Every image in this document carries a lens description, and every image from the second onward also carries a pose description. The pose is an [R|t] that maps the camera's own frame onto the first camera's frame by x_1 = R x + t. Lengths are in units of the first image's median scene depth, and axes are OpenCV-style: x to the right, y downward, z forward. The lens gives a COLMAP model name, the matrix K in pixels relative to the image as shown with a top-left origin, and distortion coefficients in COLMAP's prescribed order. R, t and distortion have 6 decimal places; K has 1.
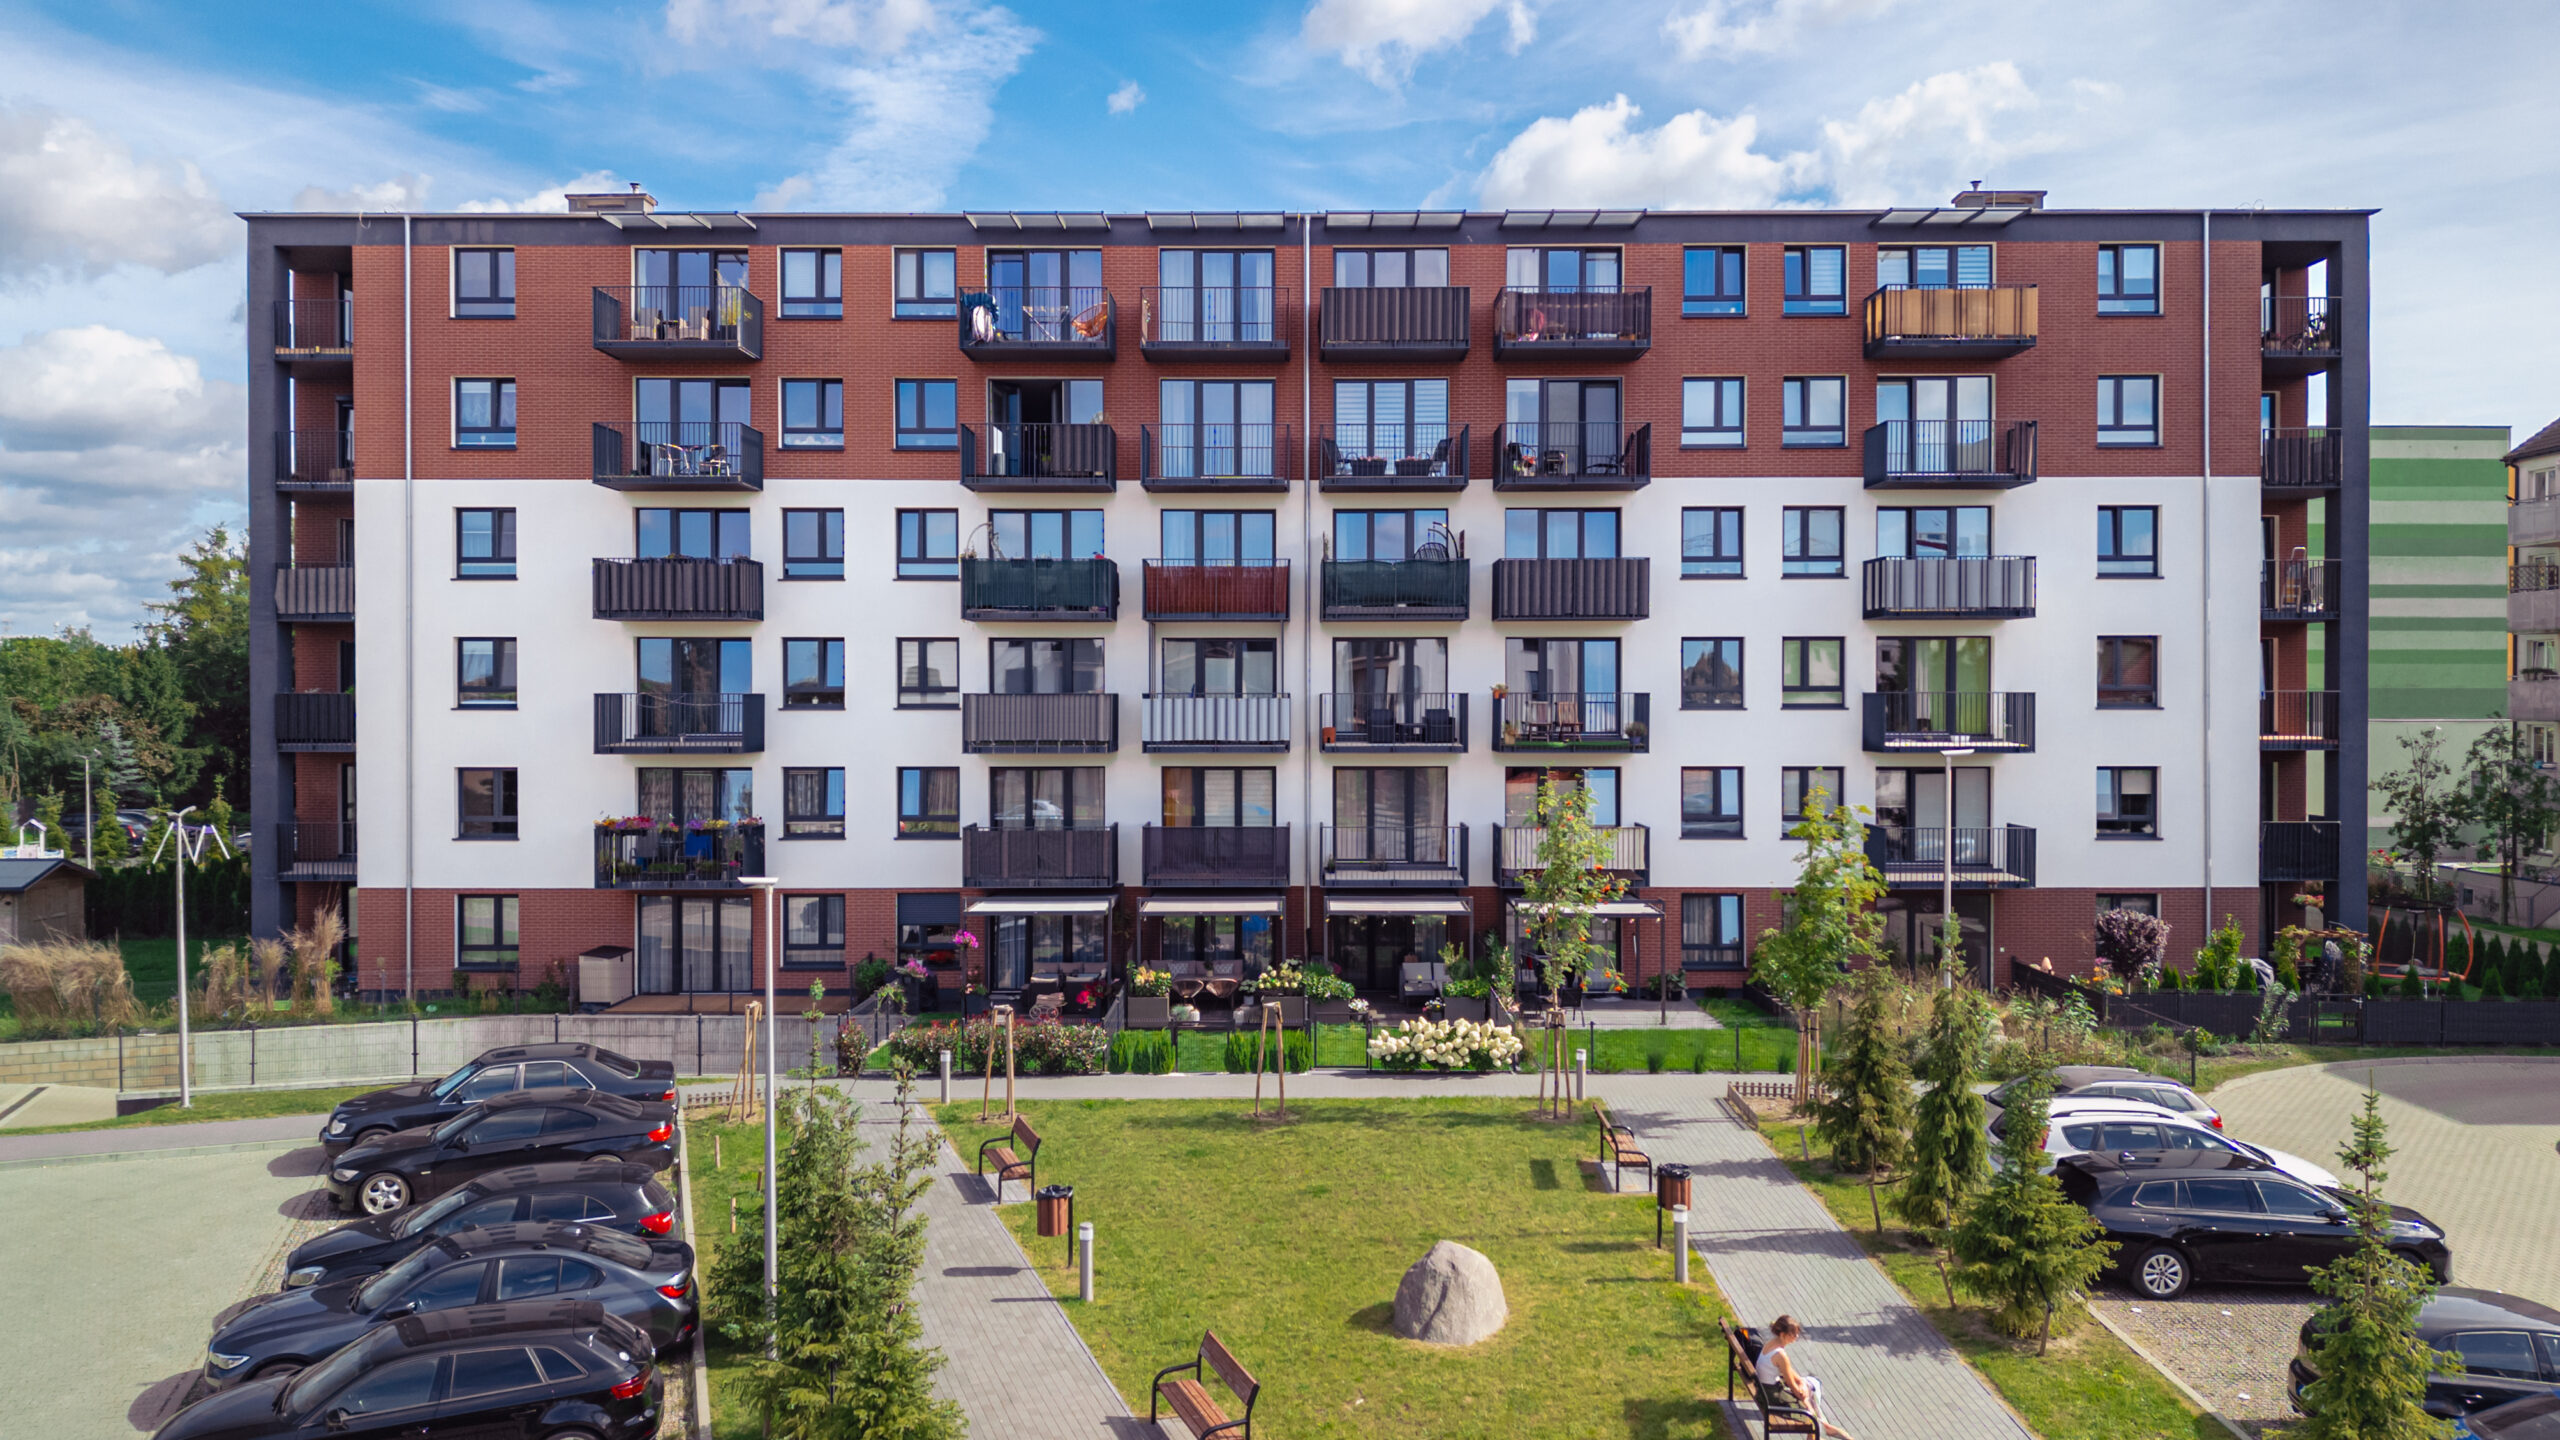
lens RADIAL K [[1823.4, 0, 1280.0], [0, 1823.4, 720.0], [0, 0, 1]] dist [0.044470, -0.083256]
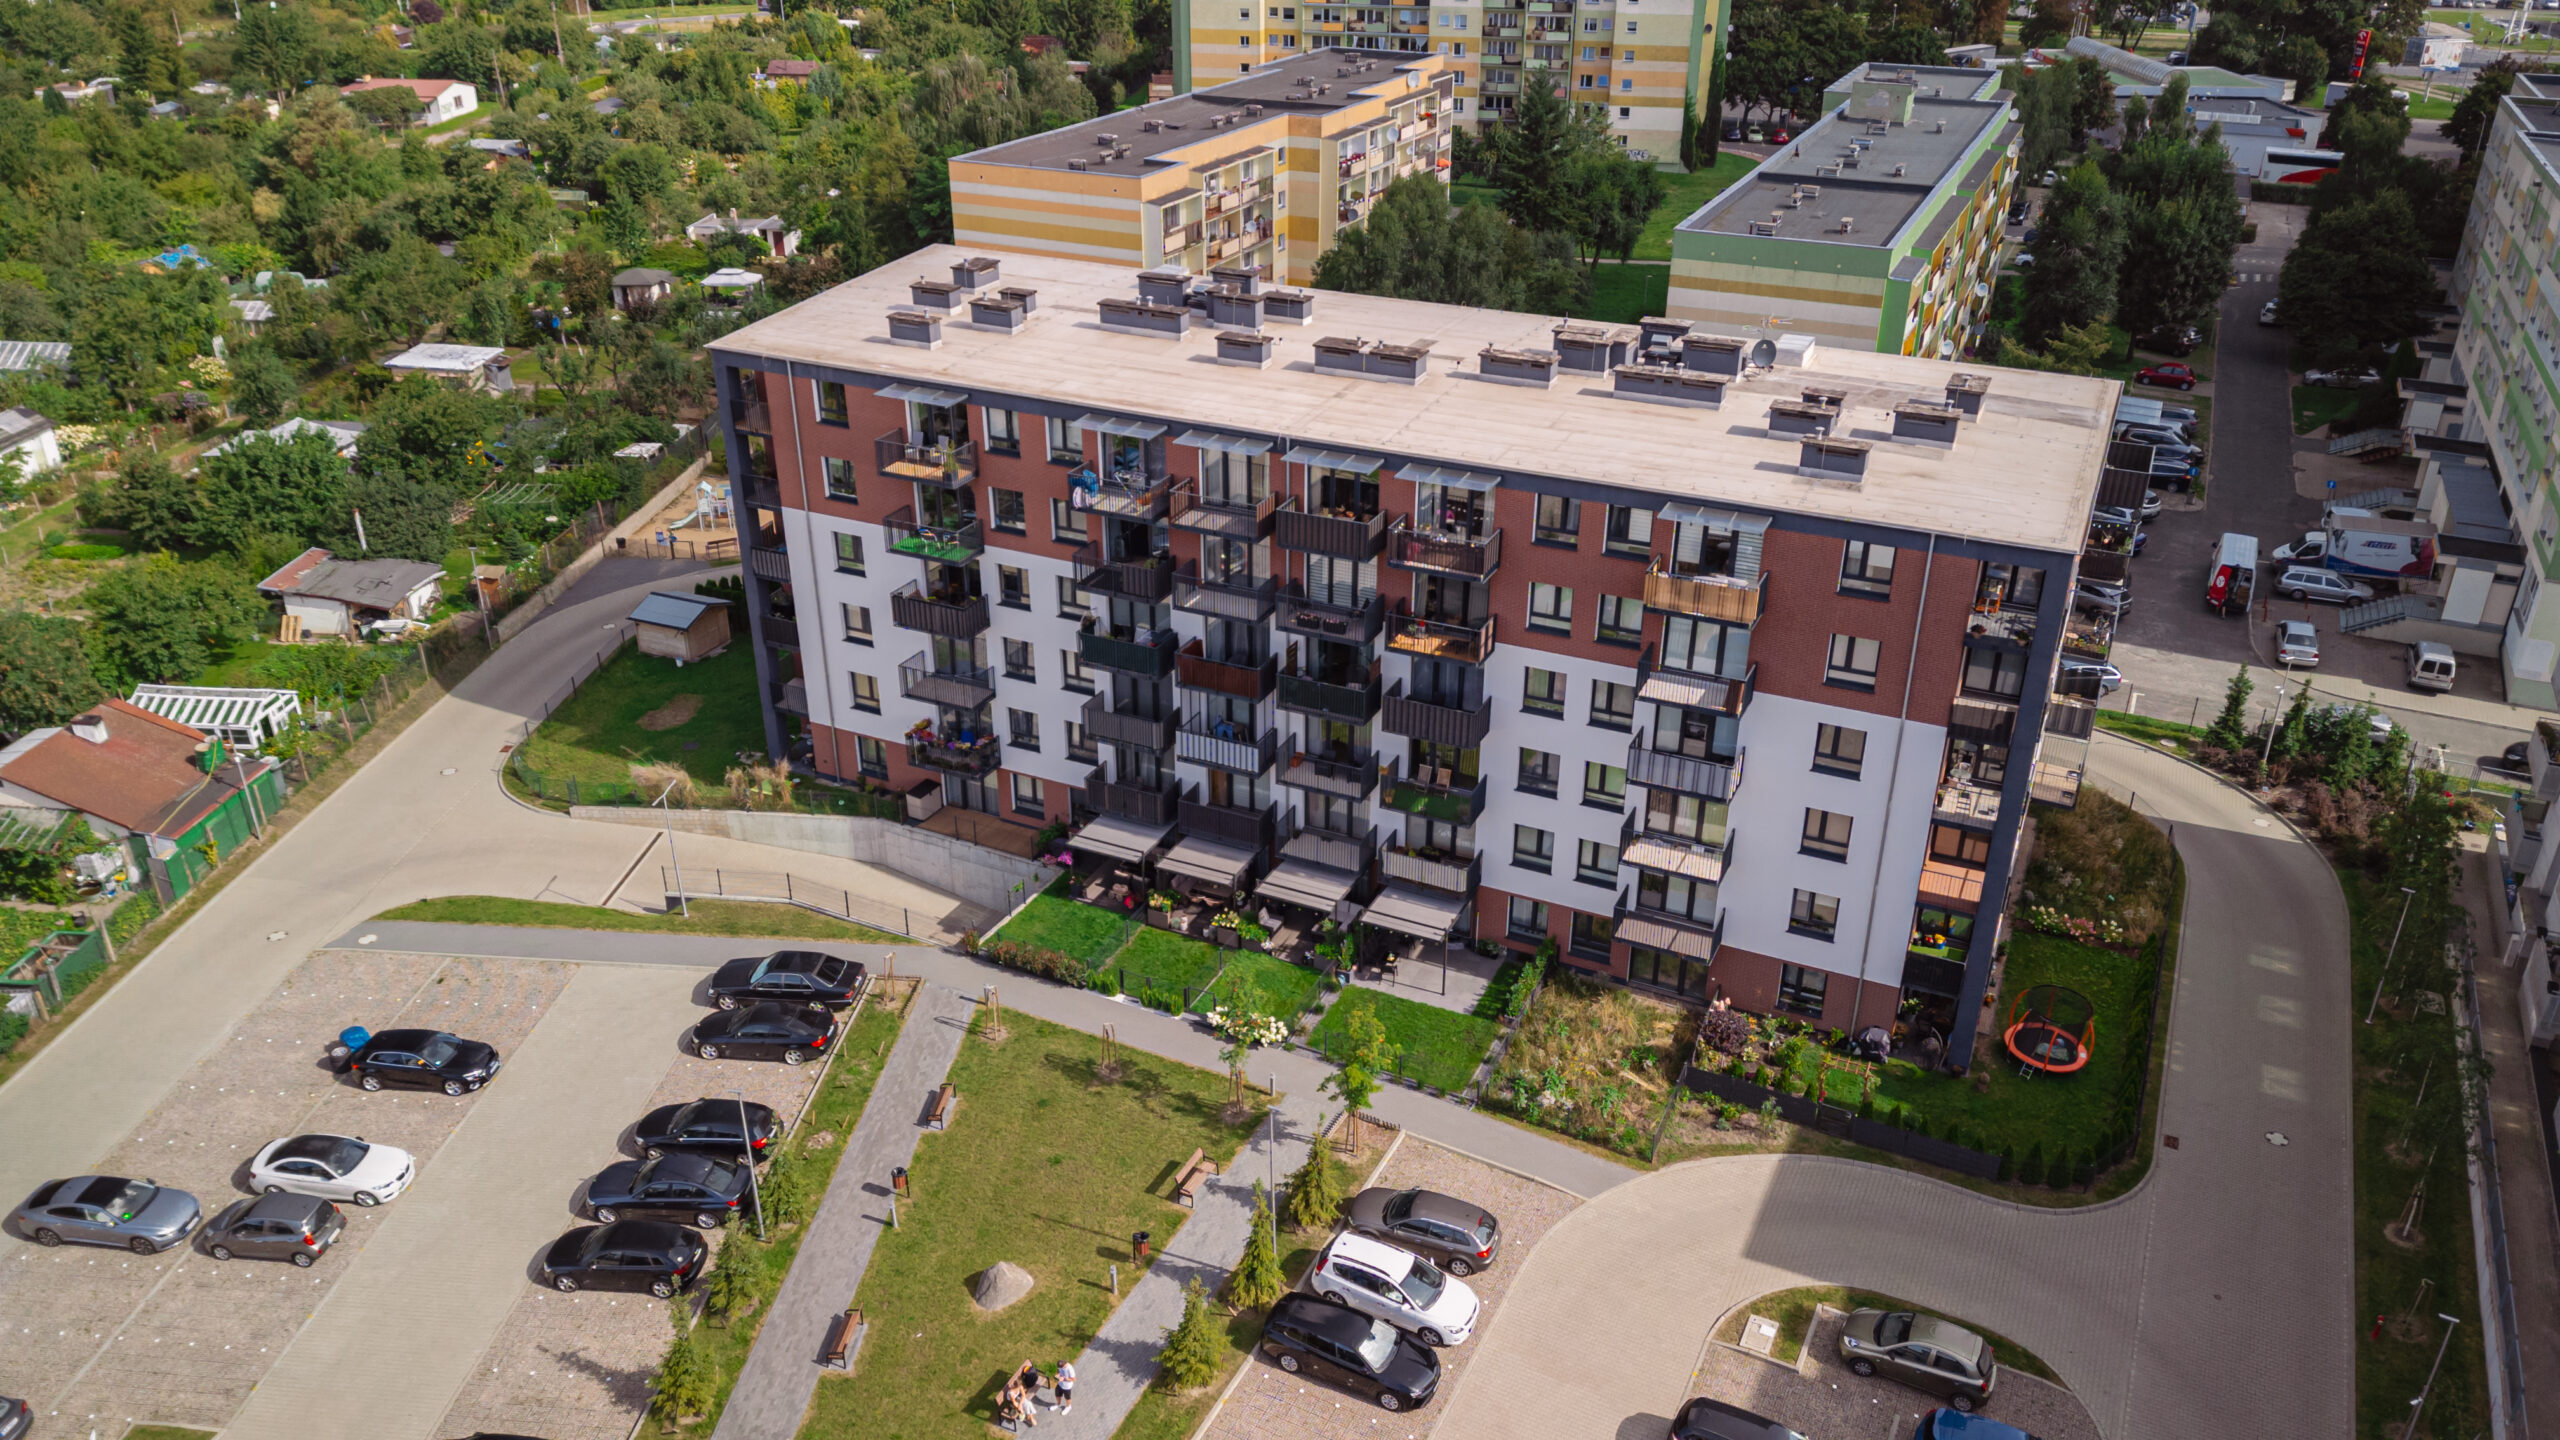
lens RADIAL K [[1823.4, 0, 1280.0], [0, 1823.4, 720.0], [0, 0, 1]] dist [0.044470, -0.083256]
pose [[0.903016, 0.191392, -0.384619, 0.600819], [-0.002694, 0.897786, 0.440424, -0.703510], [0.429599, -0.396674, 0.811230, -0.254007]]
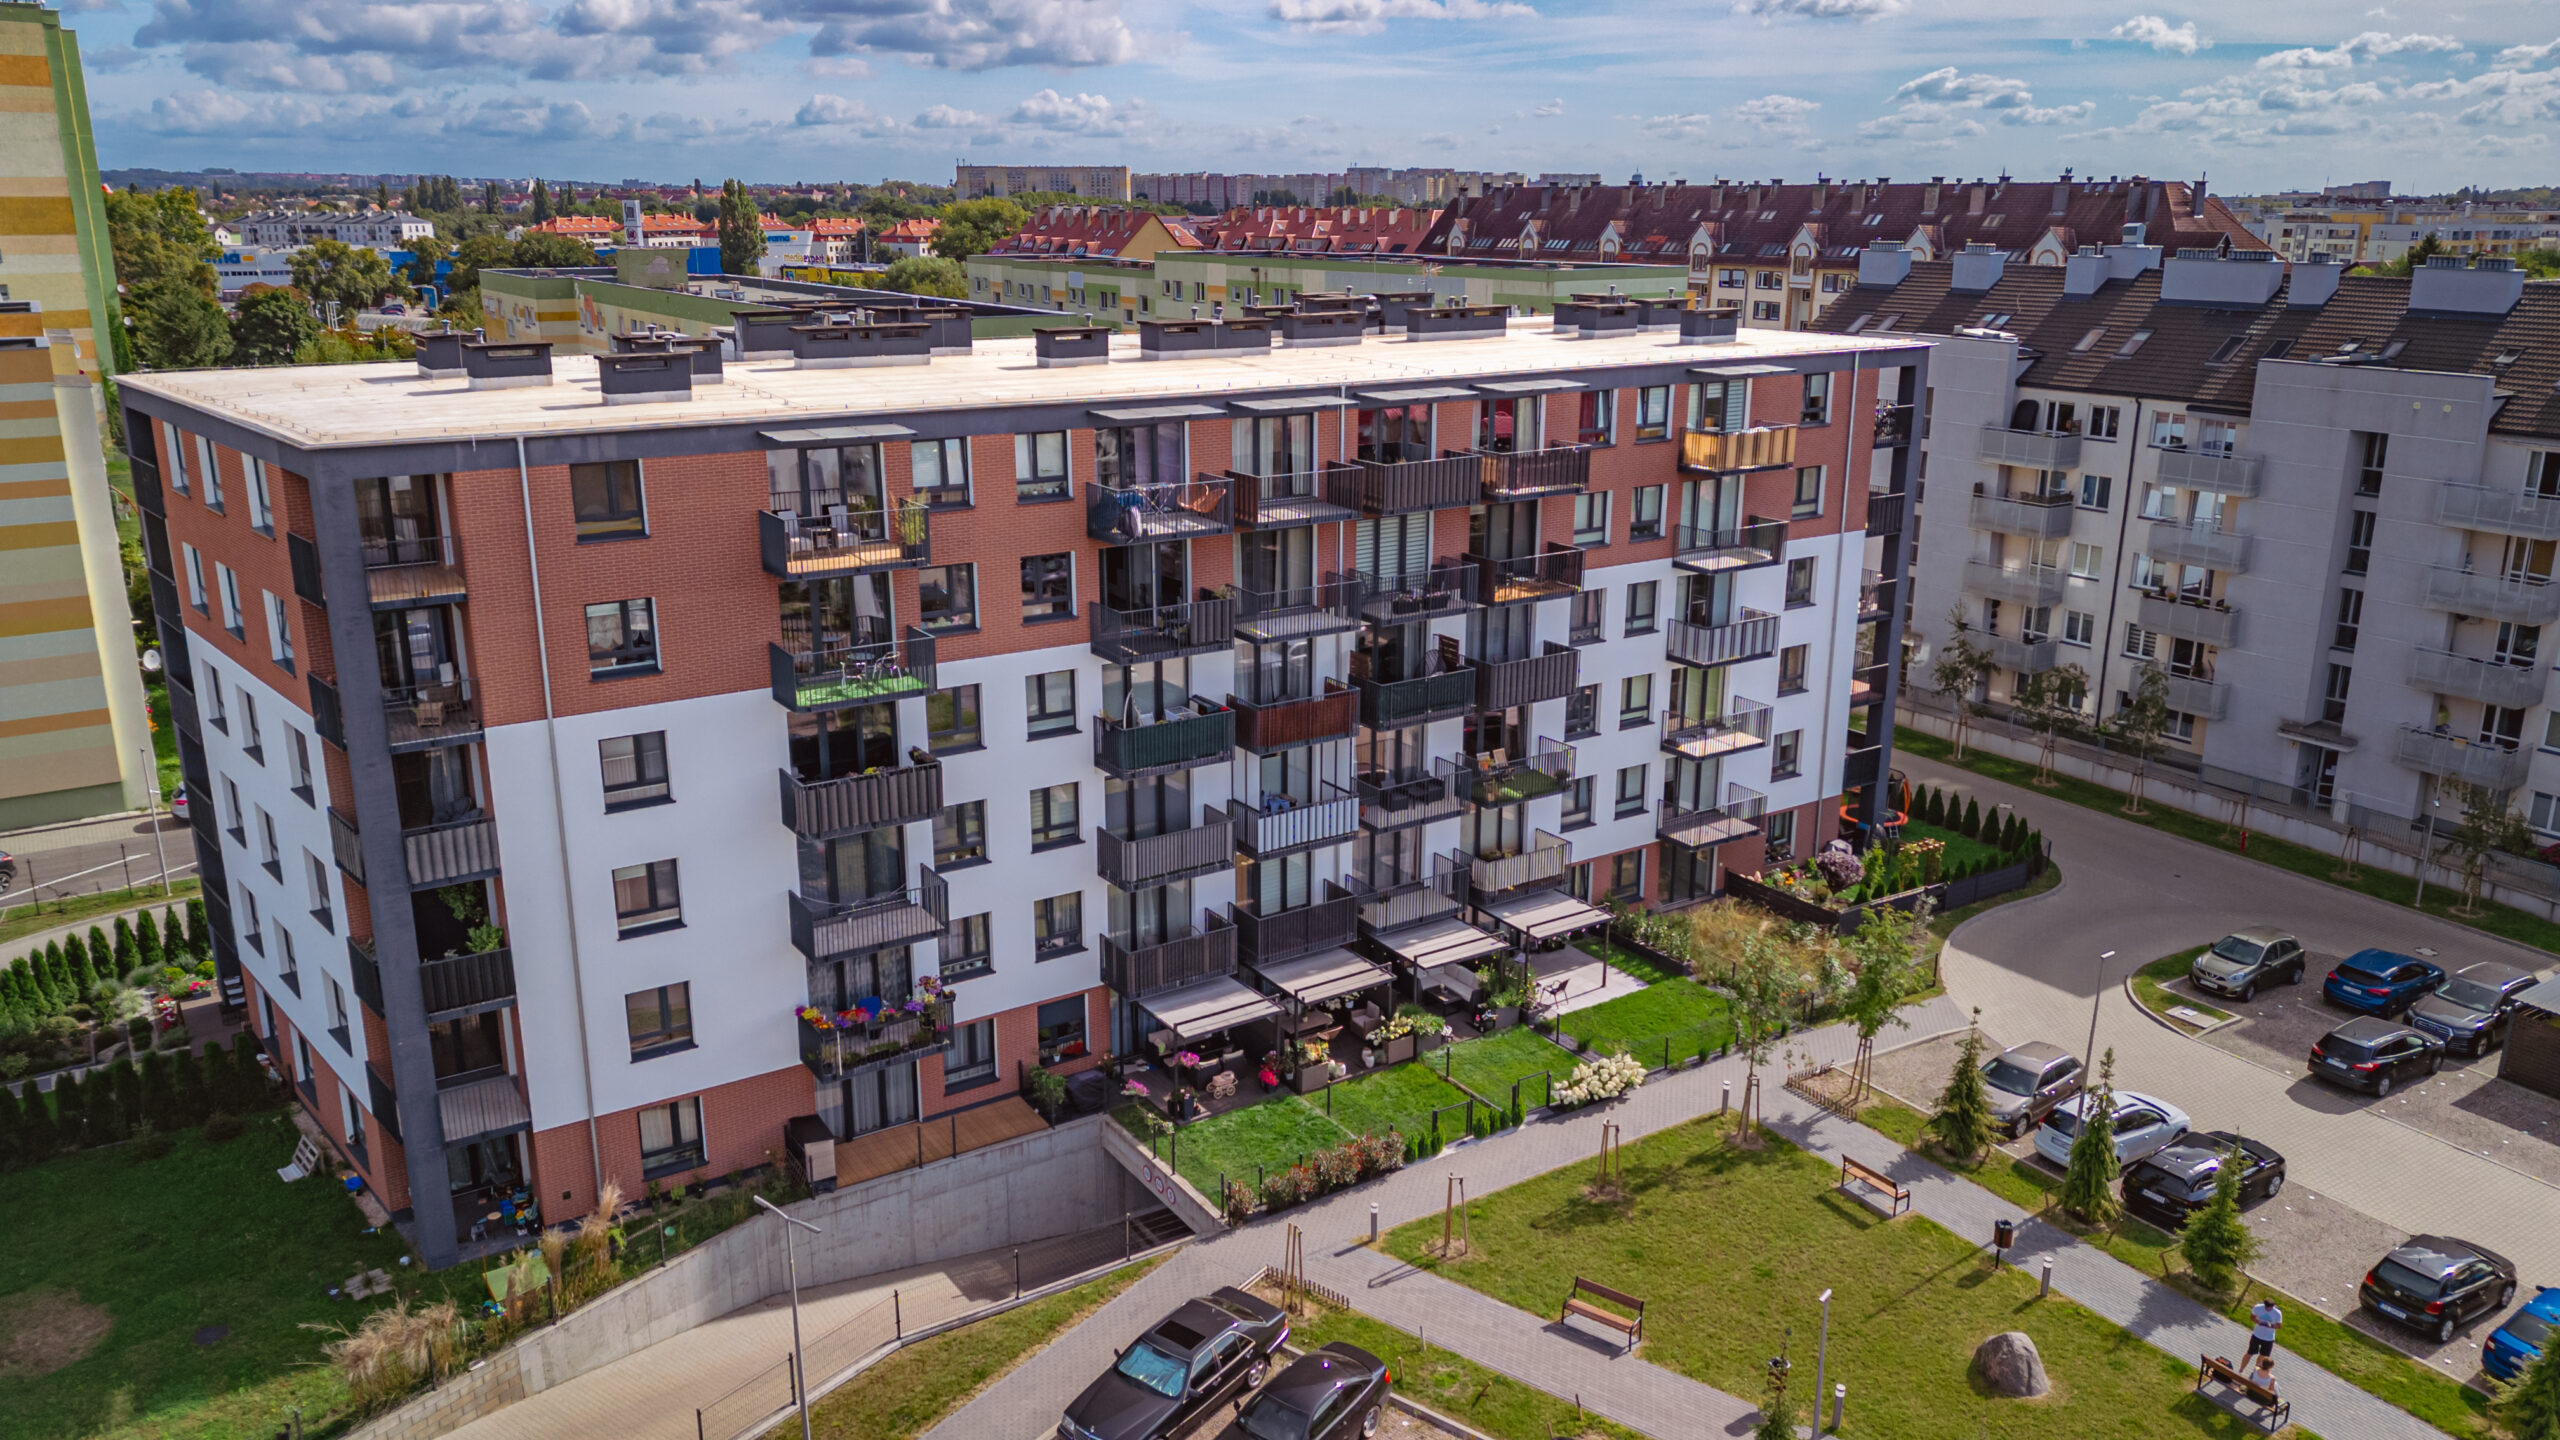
lens RADIAL K [[1823.4, 0, 1280.0], [0, 1823.4, 720.0], [0, 0, 1]] dist [0.044470, -0.083256]
pose [[0.824388, -0.152243, 0.545166, -0.676927], [0.003569, 0.964528, 0.263956, -0.374611], [-0.566013, -0.215656, 0.795689, 0.057055]]
